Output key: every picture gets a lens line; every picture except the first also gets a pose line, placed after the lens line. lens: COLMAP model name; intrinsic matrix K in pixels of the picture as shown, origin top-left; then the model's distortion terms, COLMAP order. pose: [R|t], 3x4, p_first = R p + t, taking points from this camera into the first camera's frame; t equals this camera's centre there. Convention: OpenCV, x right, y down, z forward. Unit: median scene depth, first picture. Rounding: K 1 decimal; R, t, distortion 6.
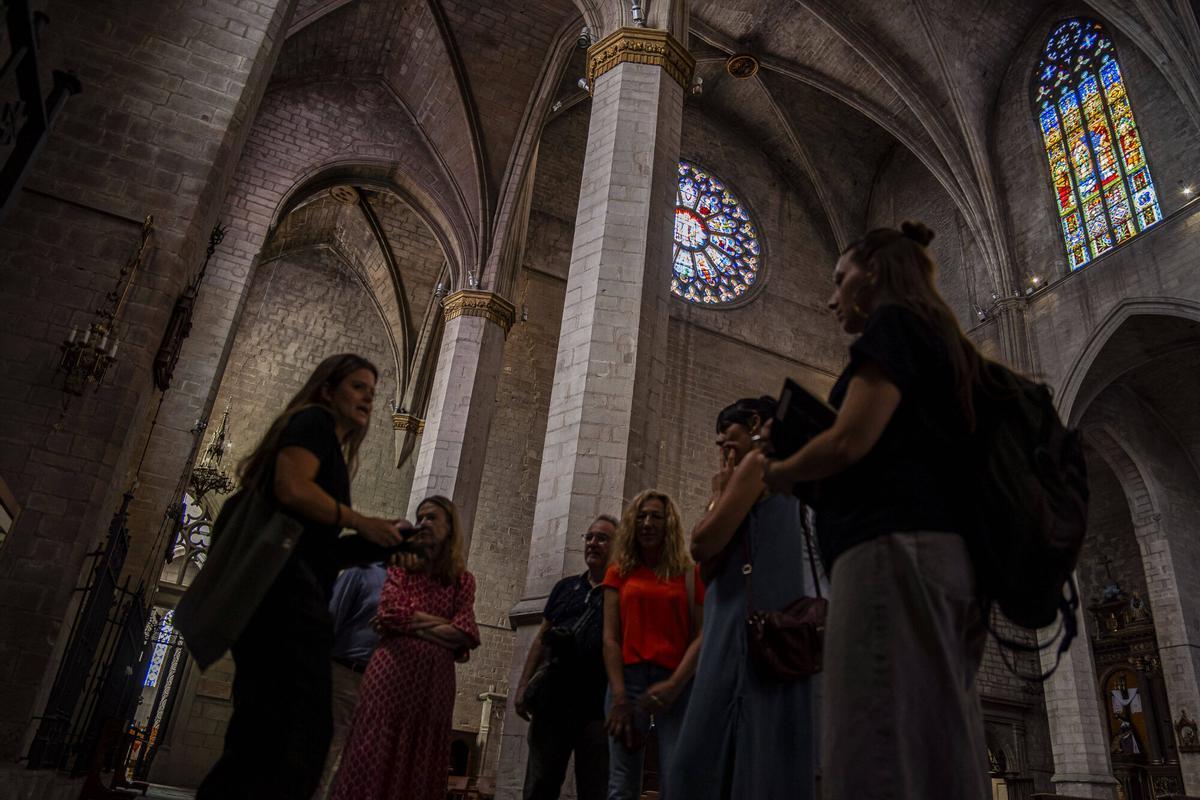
lens RADIAL K [[842.3, 0, 602.0], [0, 842.3, 406.8], [0, 0, 1]] dist [-0.127123, 0.083802]
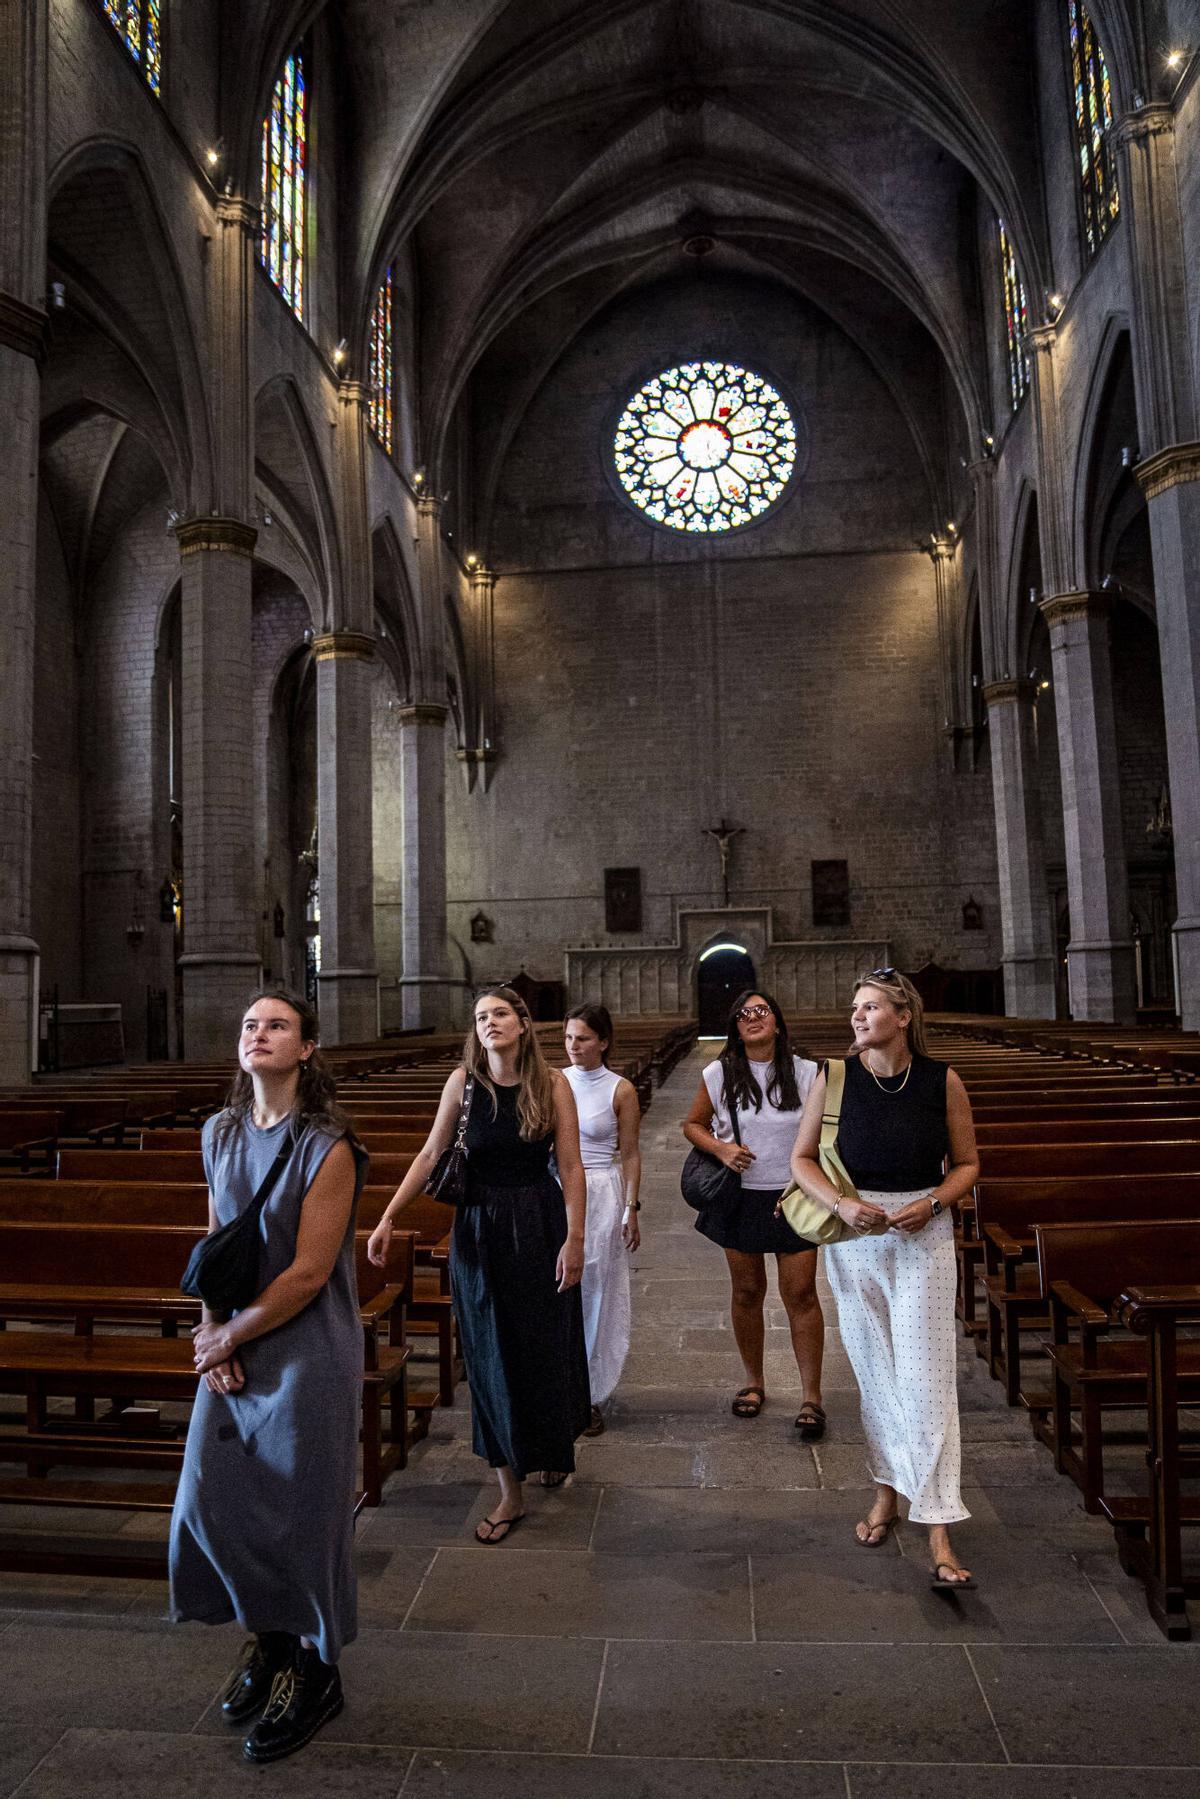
lens RADIAL K [[1267.0, 0, 597.0], [0, 1267.0, 904.5], [0, 0, 1]] dist [-0.126402, 0.080865]
pose [[0.840431, -0.152771, -0.519939, 0.644382], [0.333831, 0.901734, 0.274652, -0.171908], [0.426887, -0.404398, 0.808845, -0.389799]]
